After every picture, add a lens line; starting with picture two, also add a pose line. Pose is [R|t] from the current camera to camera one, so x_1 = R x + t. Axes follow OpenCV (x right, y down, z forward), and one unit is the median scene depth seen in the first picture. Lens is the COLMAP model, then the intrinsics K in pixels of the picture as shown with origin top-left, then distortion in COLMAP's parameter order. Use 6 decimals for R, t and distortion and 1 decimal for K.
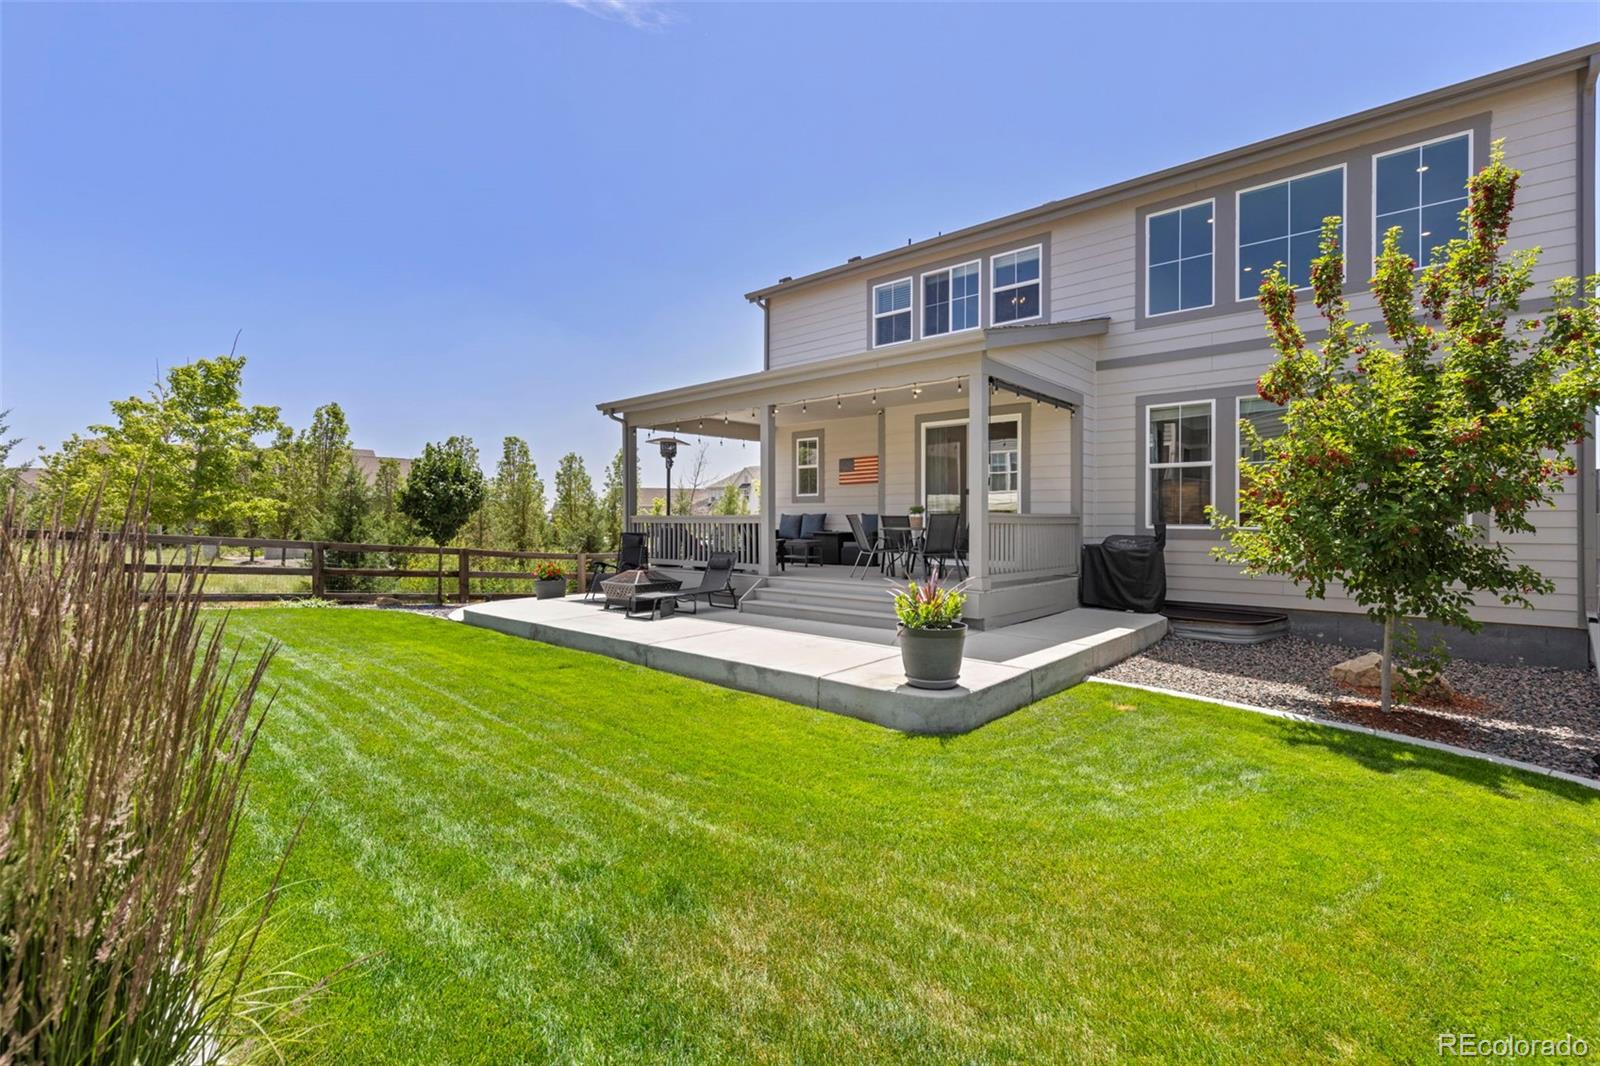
lens RADIAL K [[724.5, 0, 796.8], [0, 724.5, 526.7], [0, 0, 1]] dist [0.005089, -0.000056]
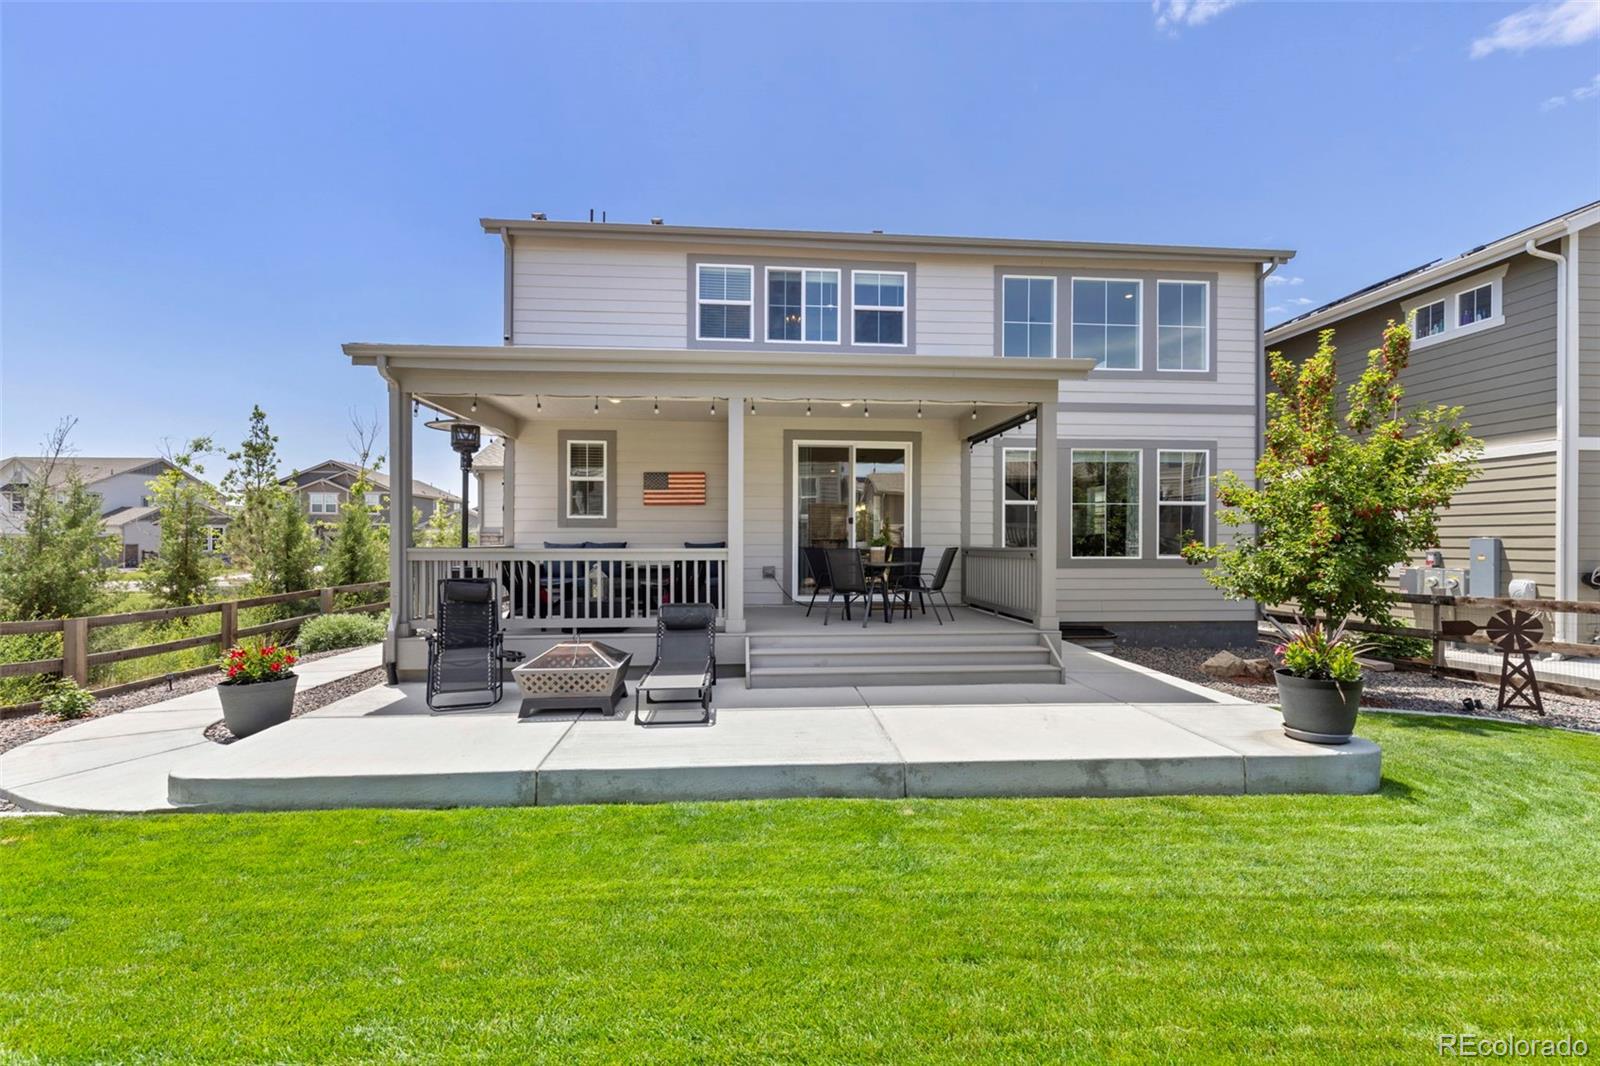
lens RADIAL K [[724.5, 0, 799.5], [0, 724.5, 548.4], [0, 0, 1]] dist [0.005089, -0.000056]
pose [[0.689154, -0.005965, 0.724590, -0.449831], [0.004297, 0.999982, 0.004145, -0.016266], [-0.724602, 0.000257, 0.689168, 0.393410]]
